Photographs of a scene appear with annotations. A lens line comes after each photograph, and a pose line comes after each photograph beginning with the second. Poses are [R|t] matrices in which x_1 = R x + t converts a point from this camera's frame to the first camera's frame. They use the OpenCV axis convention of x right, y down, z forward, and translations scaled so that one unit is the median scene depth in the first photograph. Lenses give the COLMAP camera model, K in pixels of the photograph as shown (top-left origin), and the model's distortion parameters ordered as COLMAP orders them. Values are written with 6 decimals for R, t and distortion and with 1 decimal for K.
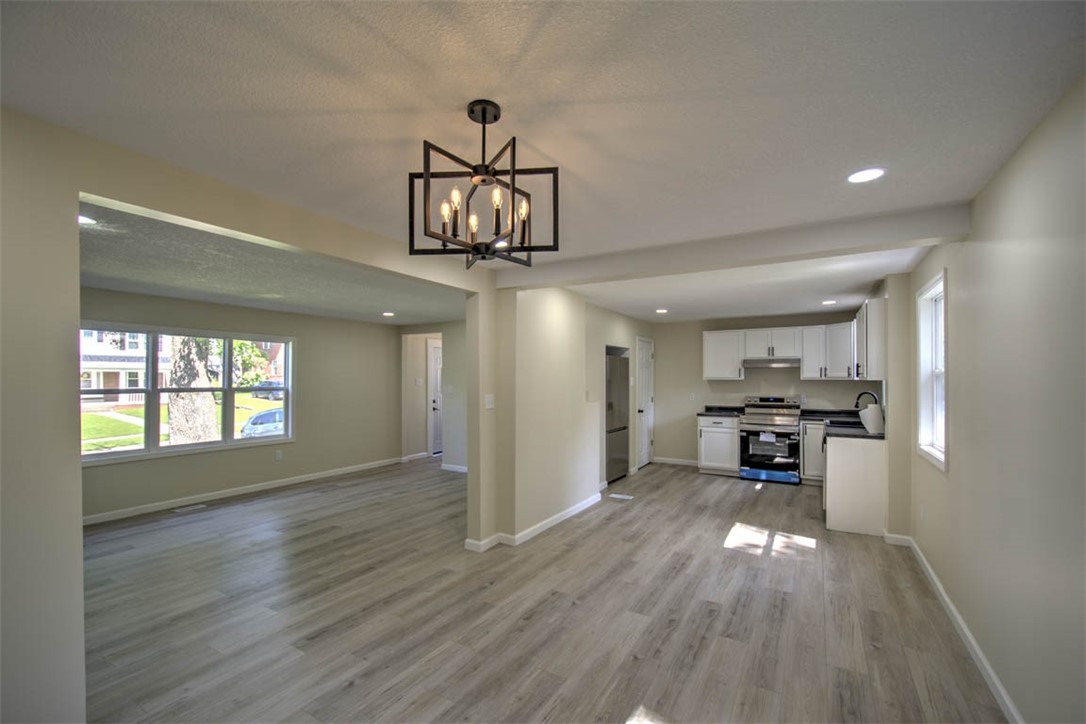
lens RADIAL K [[460.9, 0, 540.2], [0, 460.9, 378.3], [0, 0, 1]] dist [0.001016, -0.000107]
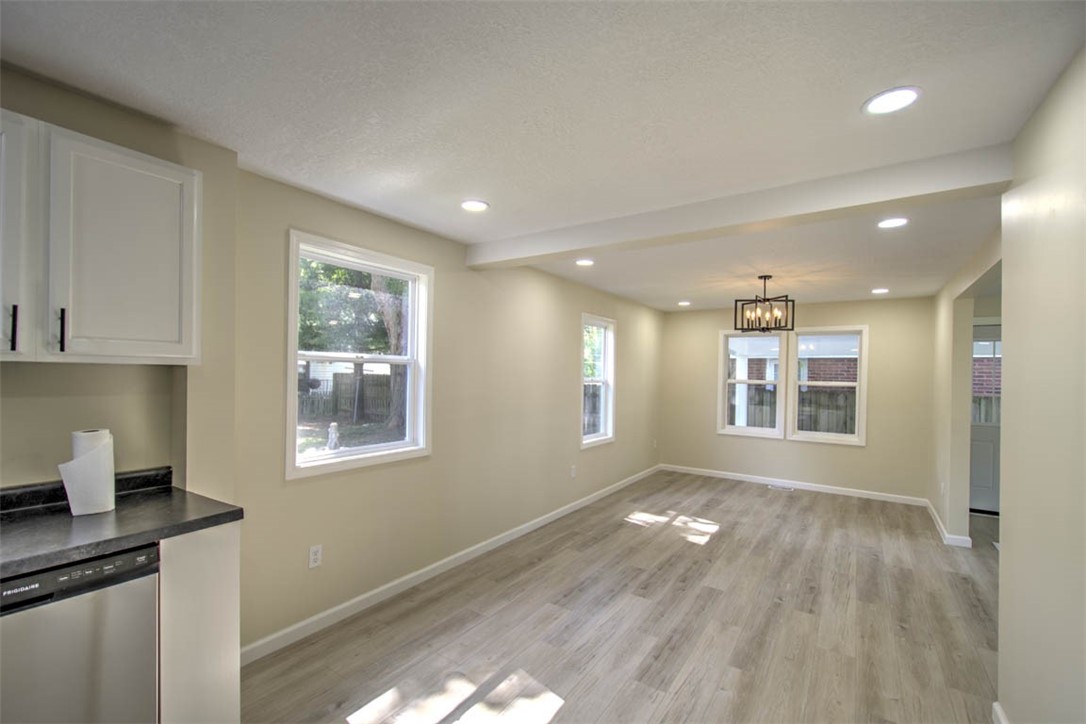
lens RADIAL K [[457.5, 0, 537.2], [0, 457.5, 378.3], [0, 0, 1]] dist [-0.001534, 0.000209]
pose [[-0.997265, -0.020488, 0.071018, 0.332322], [-0.020079, 0.999777, 0.006470, 0.005396], [-0.071135, 0.005027, -0.997454, 1.244537]]
